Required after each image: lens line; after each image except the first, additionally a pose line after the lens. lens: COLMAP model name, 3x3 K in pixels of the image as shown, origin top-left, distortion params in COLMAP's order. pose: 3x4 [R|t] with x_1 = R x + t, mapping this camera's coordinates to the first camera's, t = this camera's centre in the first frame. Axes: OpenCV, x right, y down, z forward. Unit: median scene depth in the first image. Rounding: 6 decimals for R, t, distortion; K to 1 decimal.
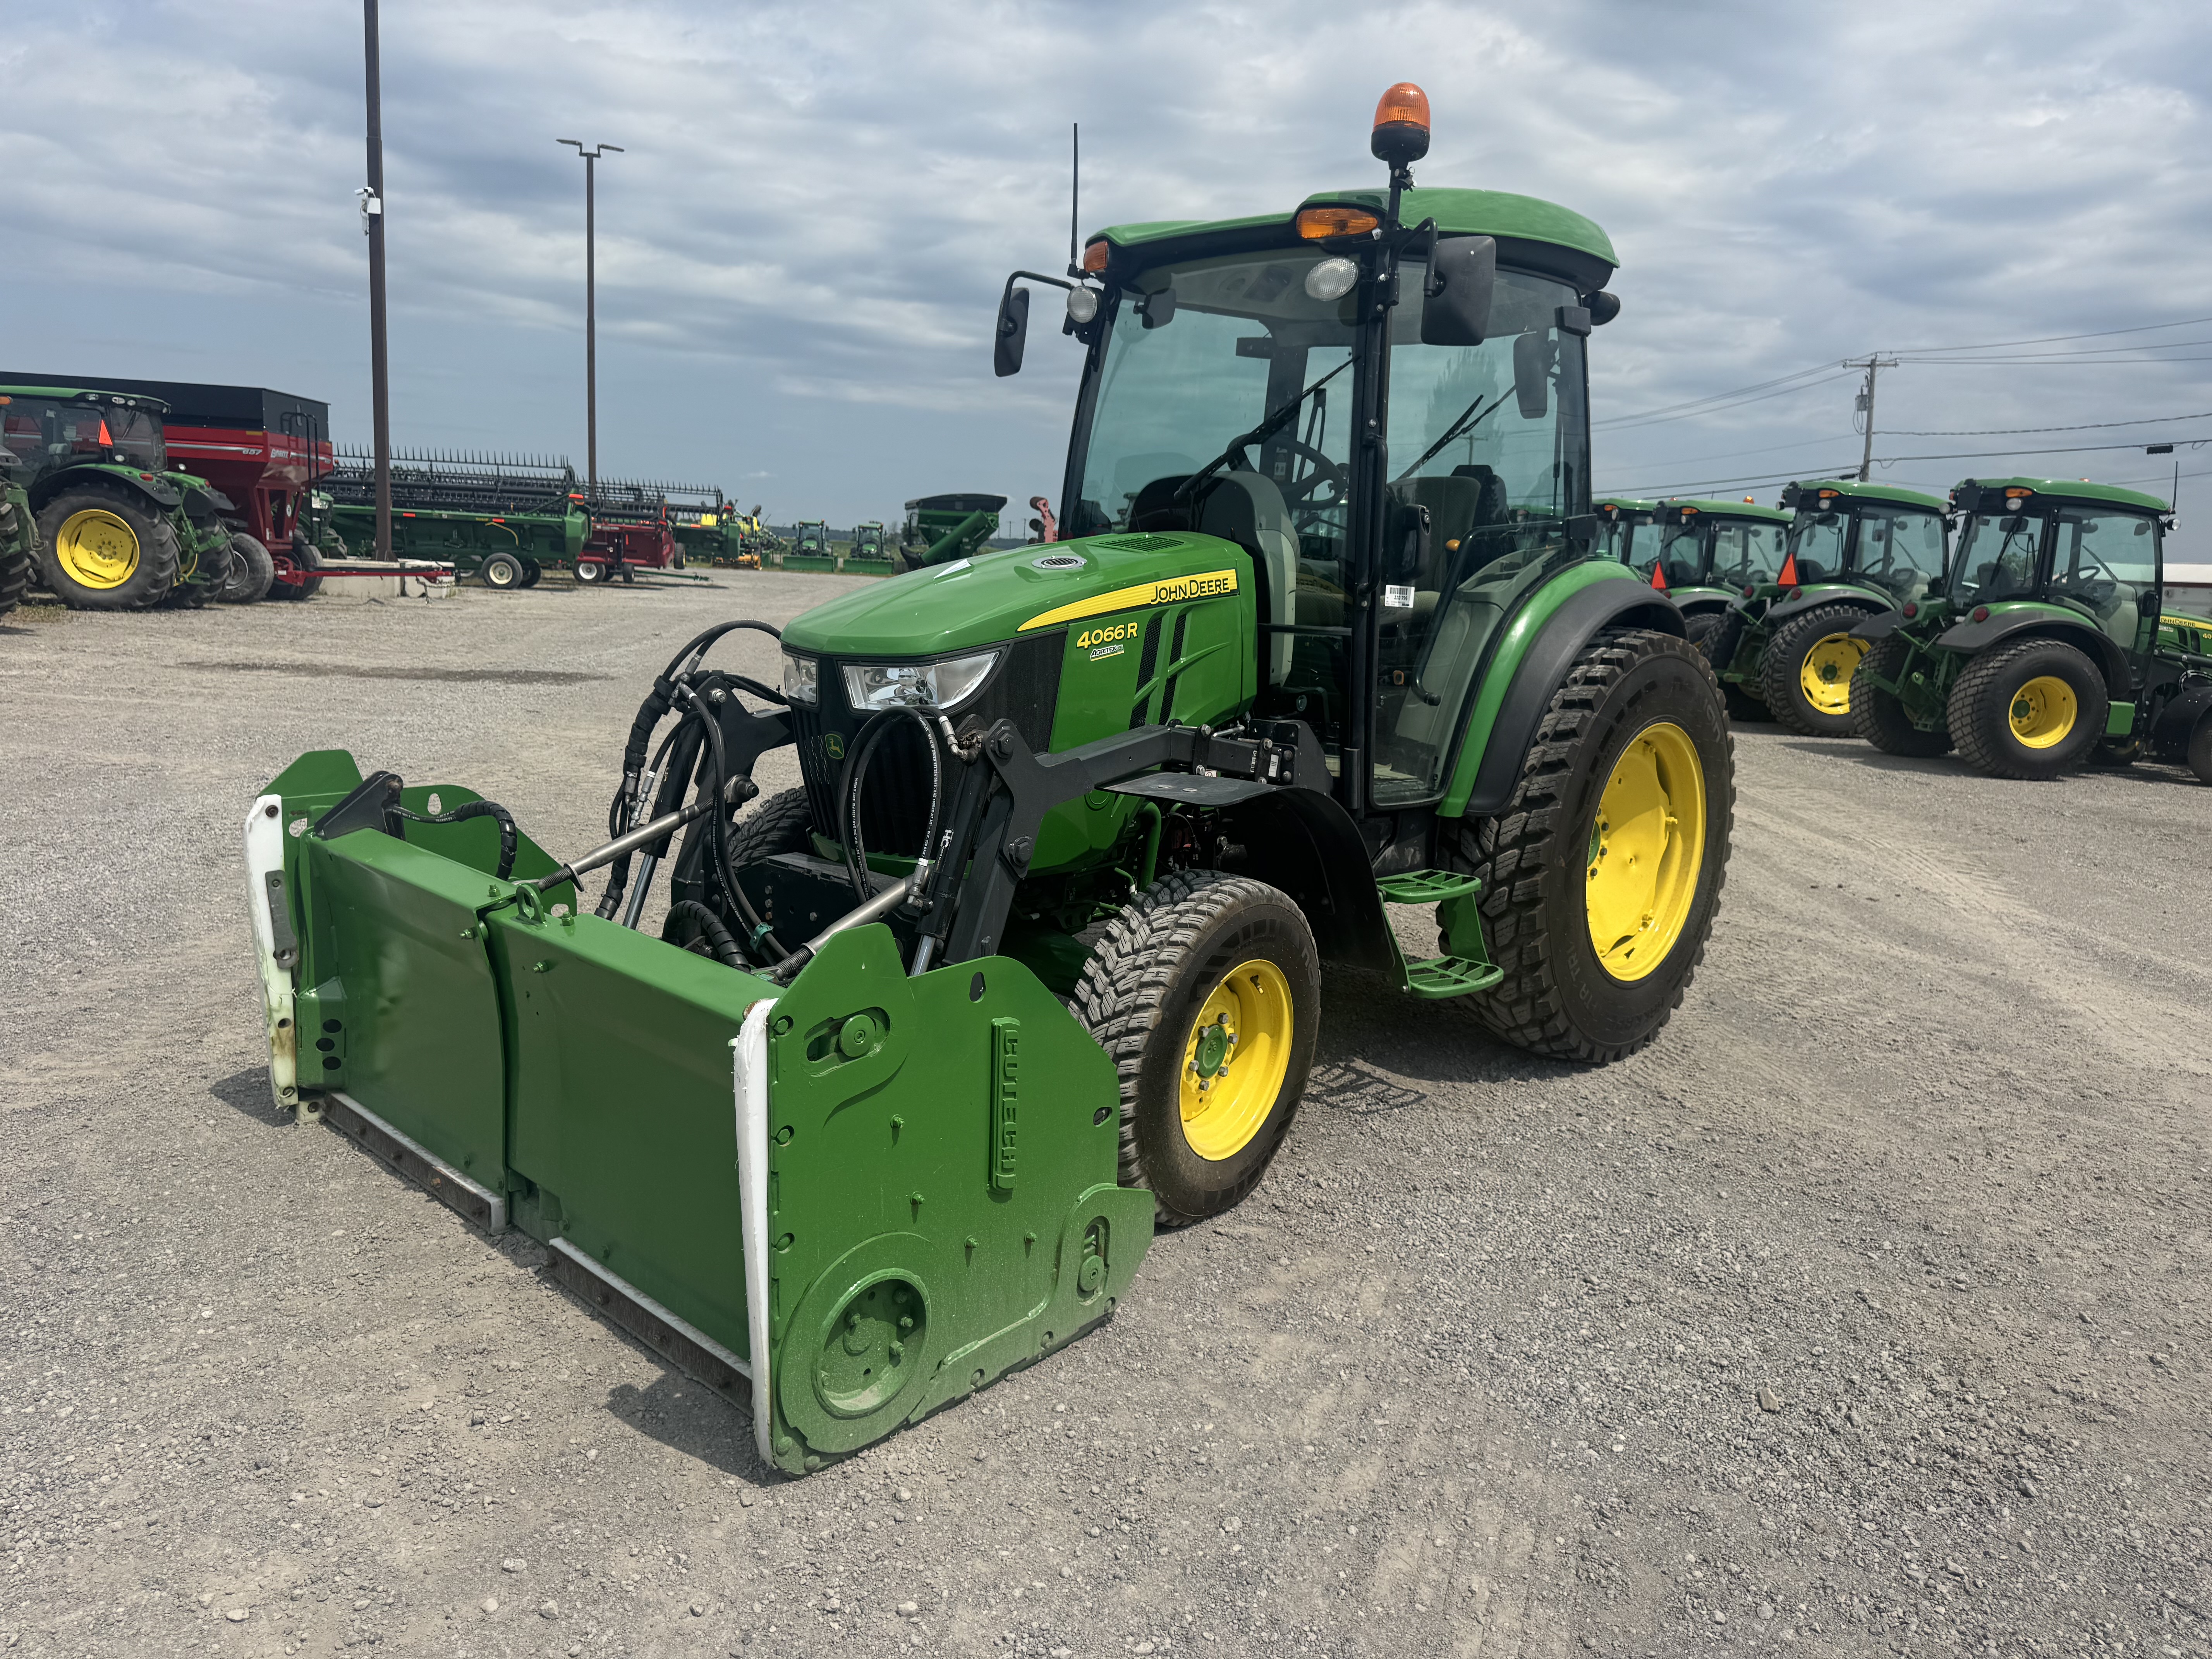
lens RADIAL K [[1541.9, 0, 1094.5], [0, 1541.9, 860.2], [0, 0, 1]] dist [0.071310, -0.071246]
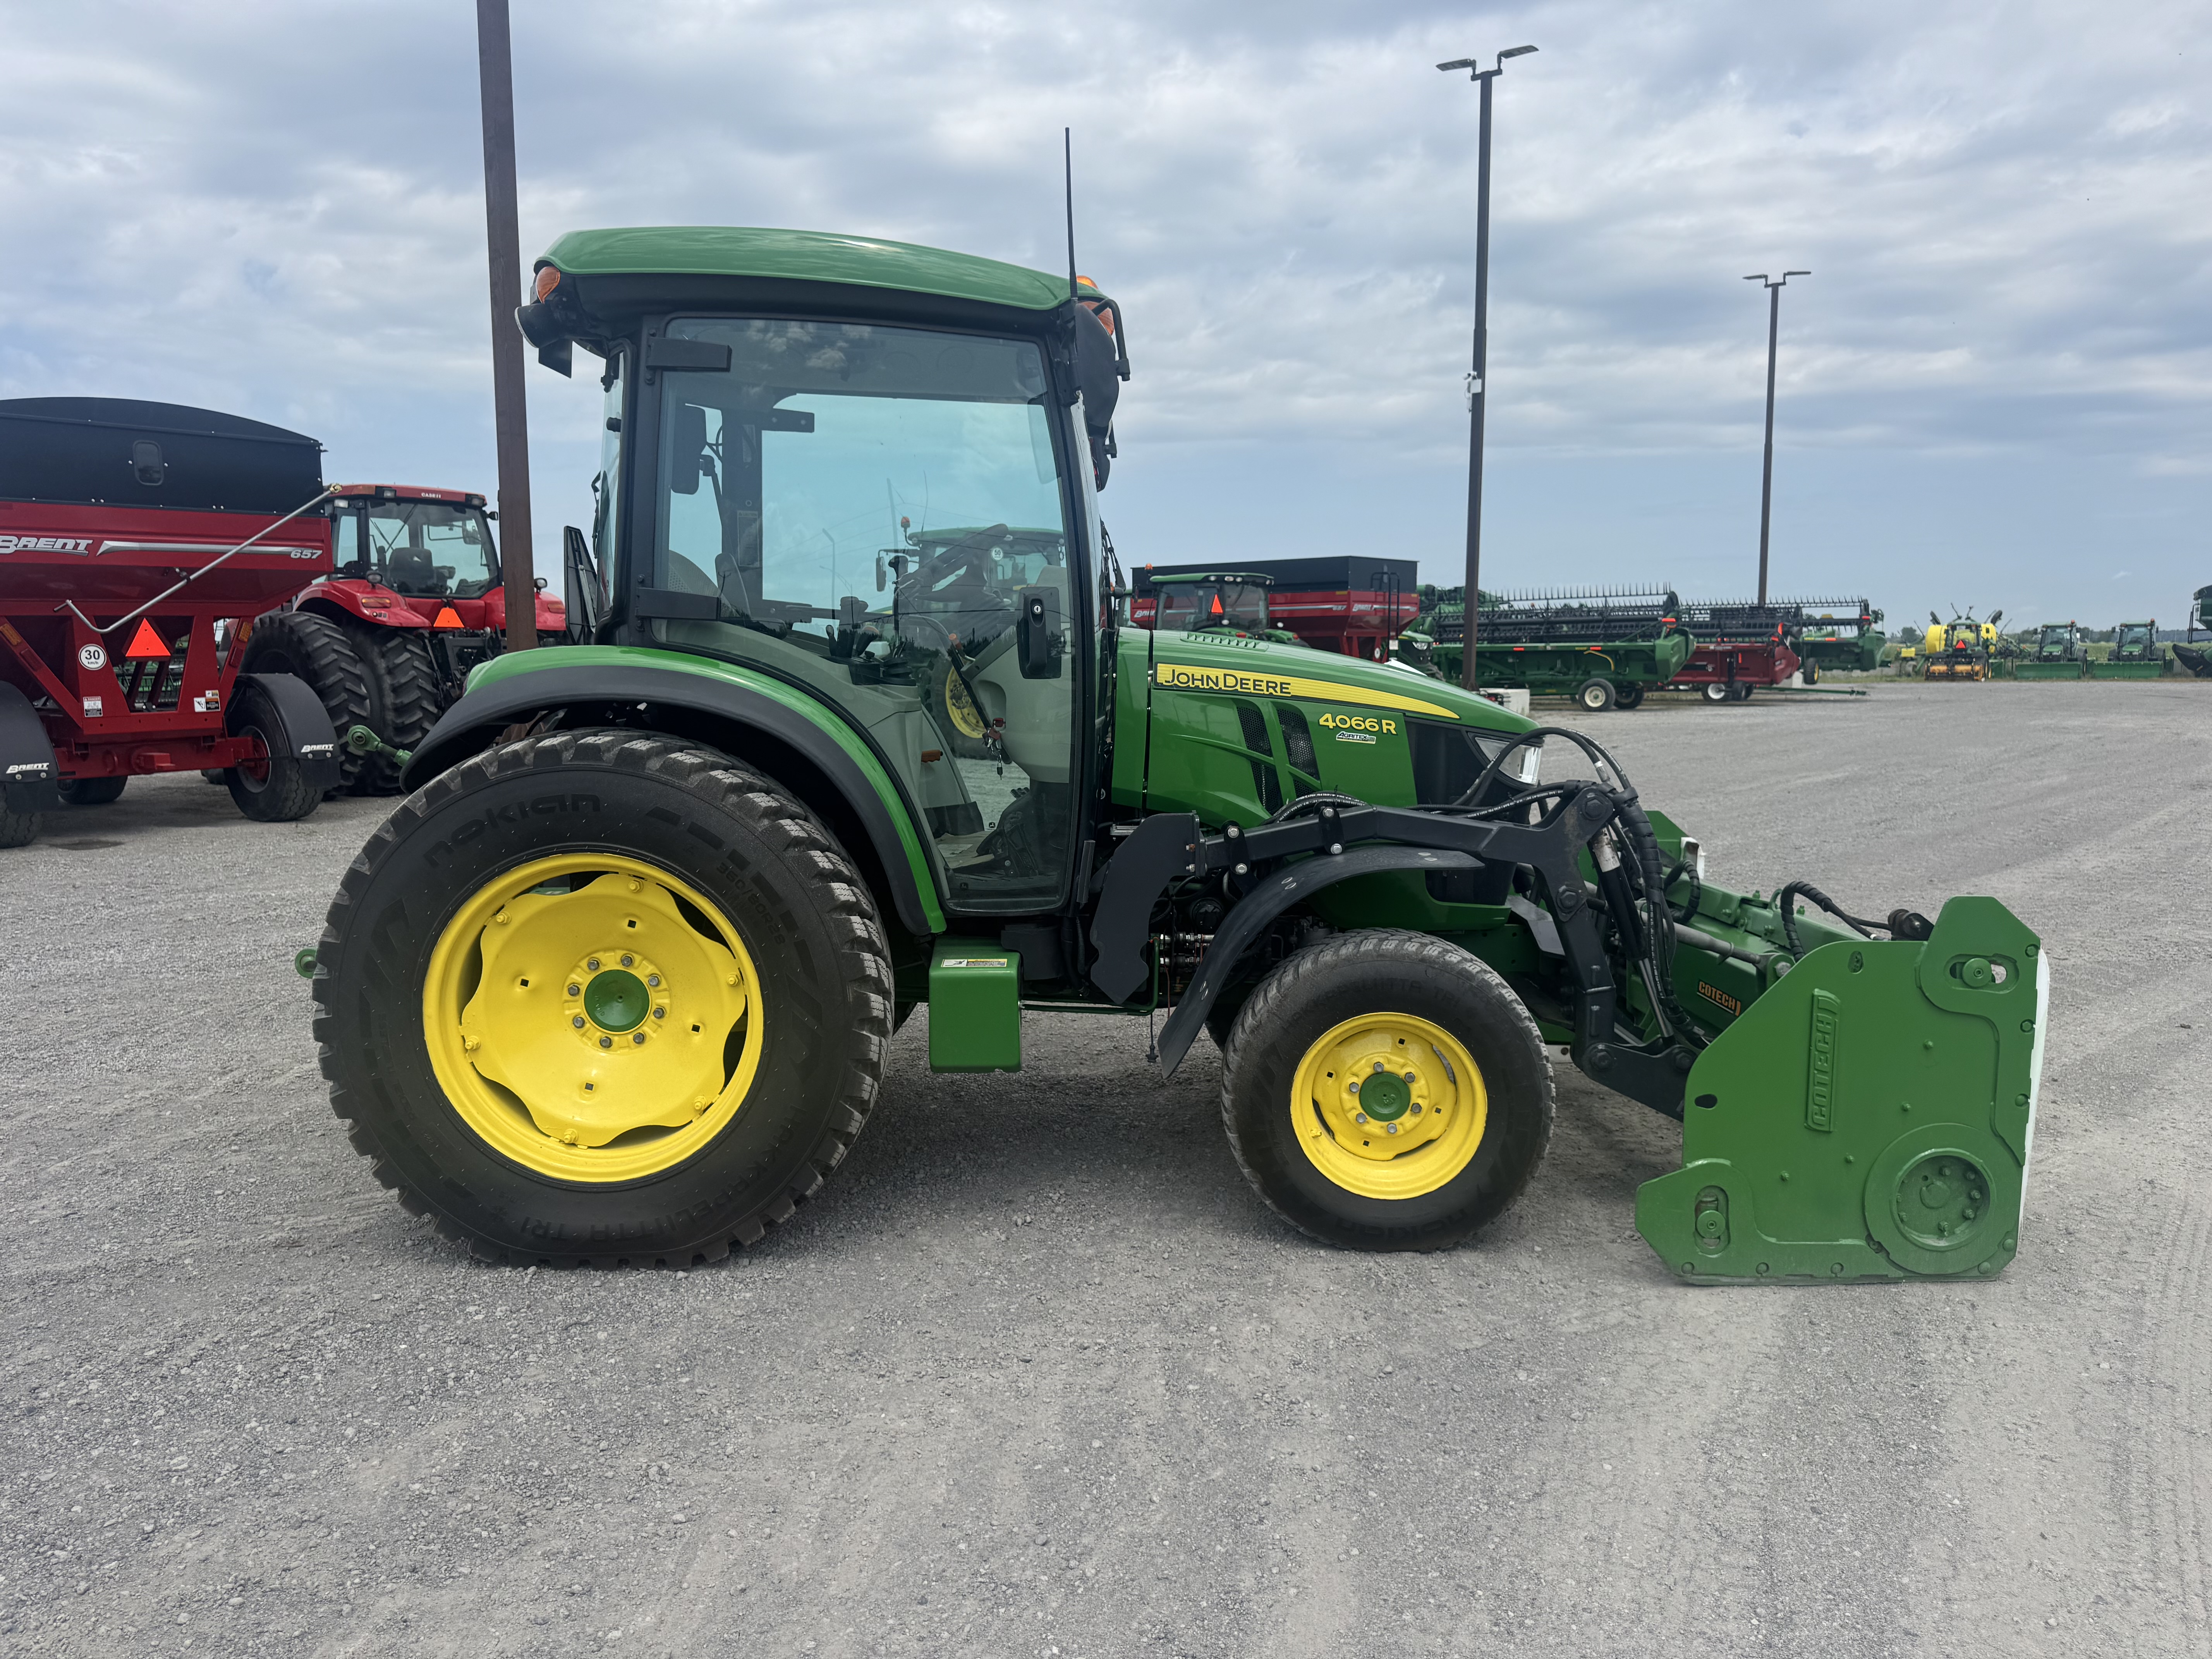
lens RADIAL K [[1541.9, 0, 1094.5], [0, 1541.9, 860.2], [0, 0, 1]] dist [0.071310, -0.071246]
pose [[0.702074, 0.038020, -0.711088, 0.138465], [-0.094997, 0.994649, -0.040612, 0.003457], [0.705739, 0.096064, 0.701929, 0.018398]]
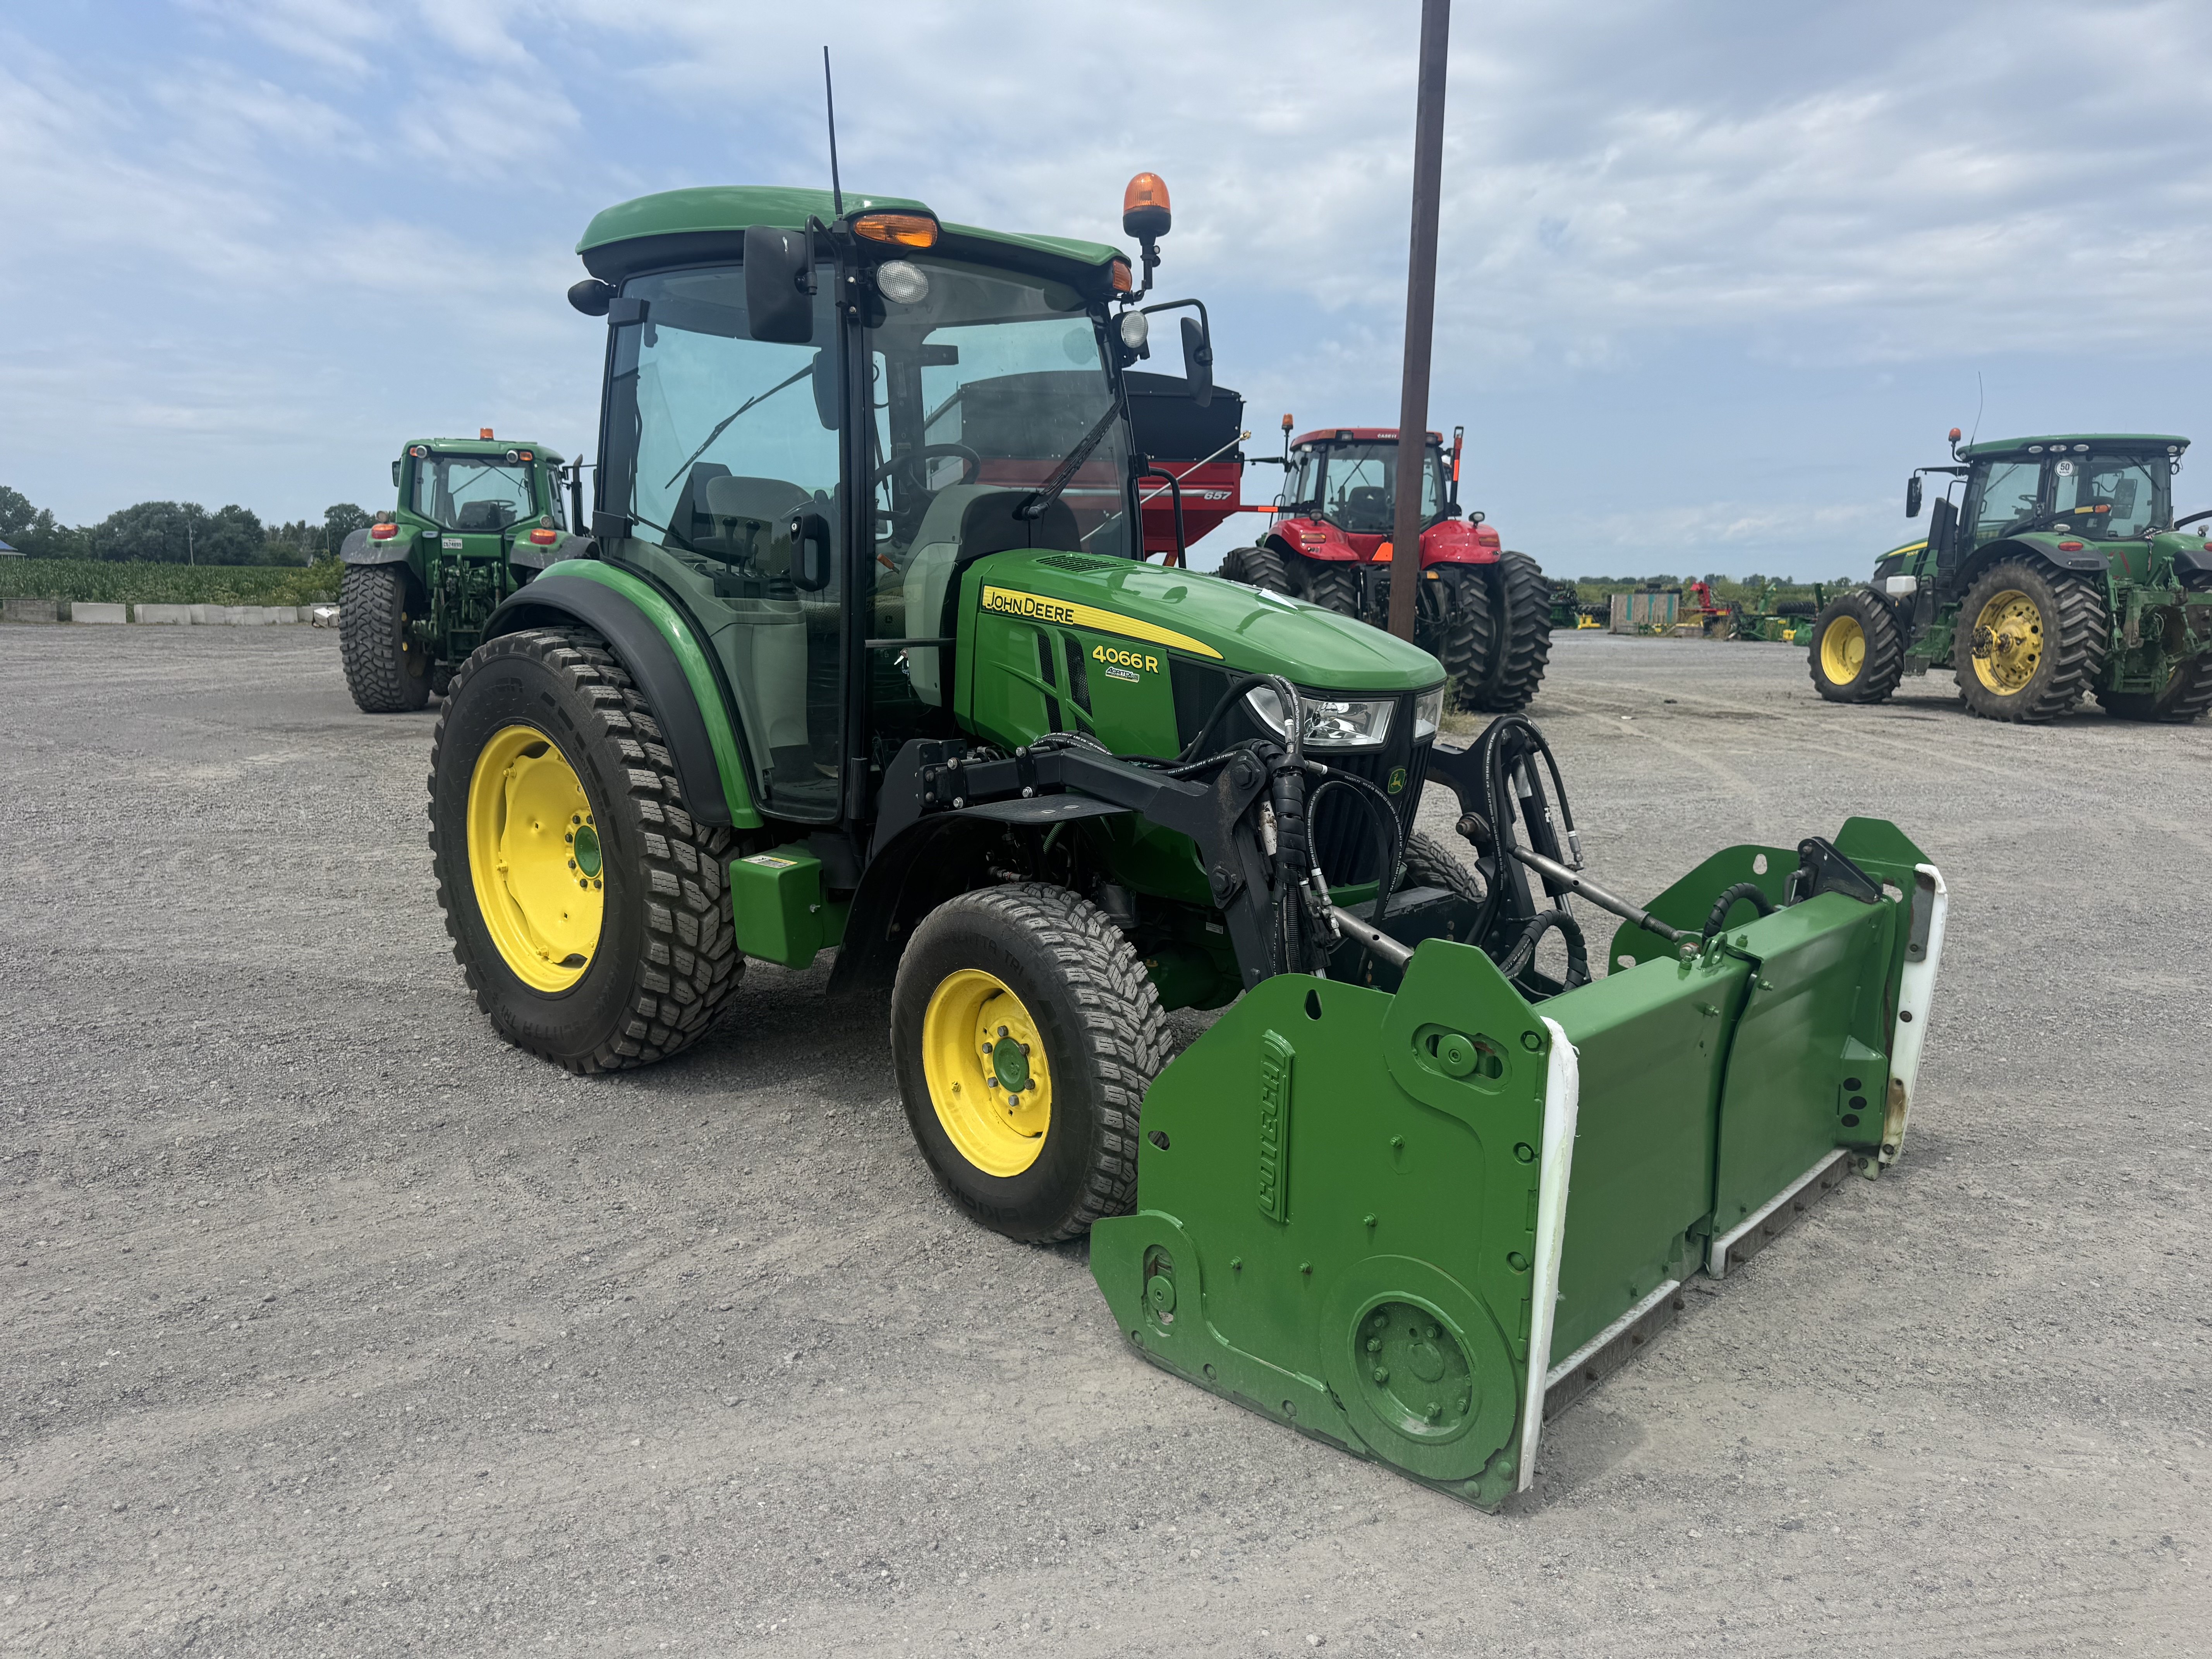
lens RADIAL K [[1541.9, 0, 1094.5], [0, 1541.9, 860.2], [0, 0, 1]] dist [0.071310, -0.071246]
pose [[0.037820, 0.124273, -0.991527, 0.171323], [-0.205721, 0.971951, 0.113972, -0.010875], [0.977880, 0.199667, 0.062324, 0.102930]]
